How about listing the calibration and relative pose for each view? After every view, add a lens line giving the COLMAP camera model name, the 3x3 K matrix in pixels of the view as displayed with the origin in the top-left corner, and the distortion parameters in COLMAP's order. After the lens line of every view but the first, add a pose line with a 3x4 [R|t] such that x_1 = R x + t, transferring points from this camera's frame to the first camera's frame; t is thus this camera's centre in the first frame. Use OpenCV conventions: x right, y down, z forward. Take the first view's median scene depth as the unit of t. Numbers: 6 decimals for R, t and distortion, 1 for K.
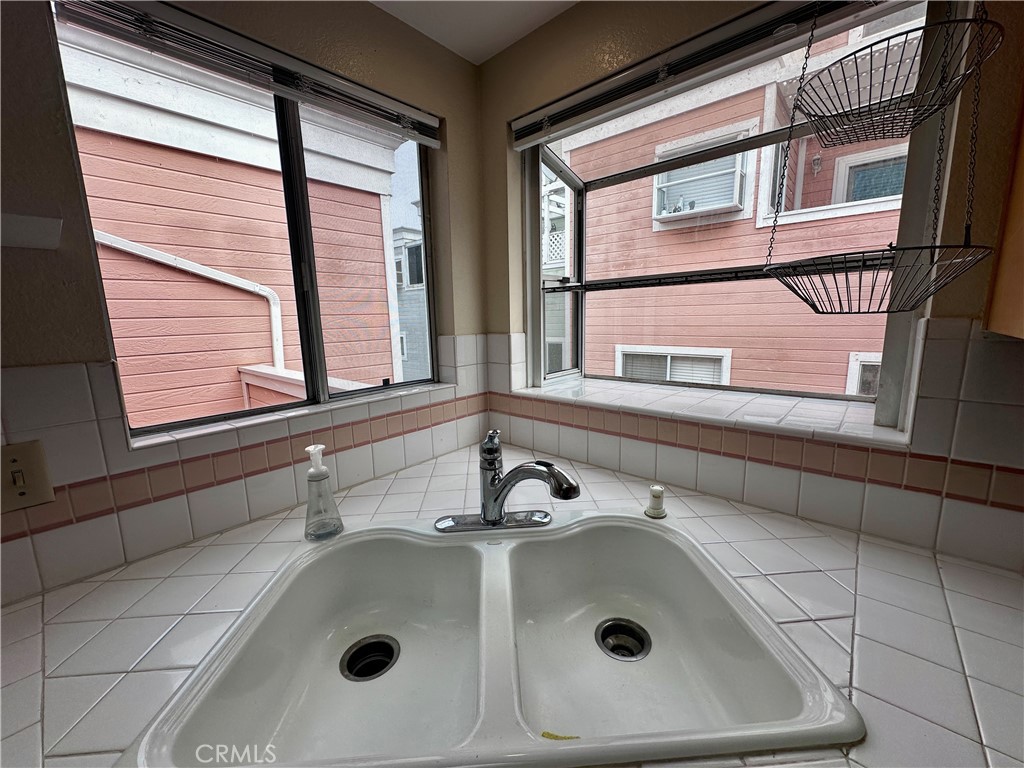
lens RADIAL K [[406.9, 0, 511.4], [0, 406.9, 381.0], [0, 0, 1]] dist [-0.004187, 0.000927]
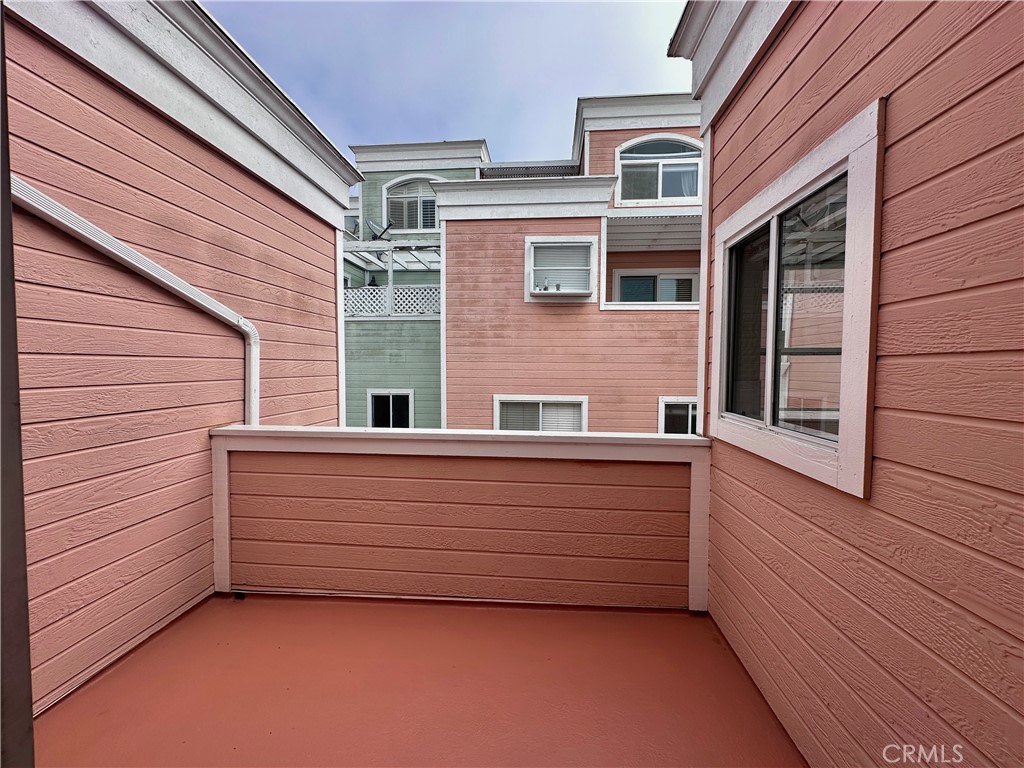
lens RADIAL K [[406.9, 0, 509.8], [0, 406.9, 382.6], [0, 0, 1]] dist [-0.004187, 0.000927]
pose [[0.802567, 0.004393, 0.596546, -0.459915], [0.070183, 0.992333, -0.101728, -0.004656], [-0.592420, 0.123511, 0.796105, 0.087364]]
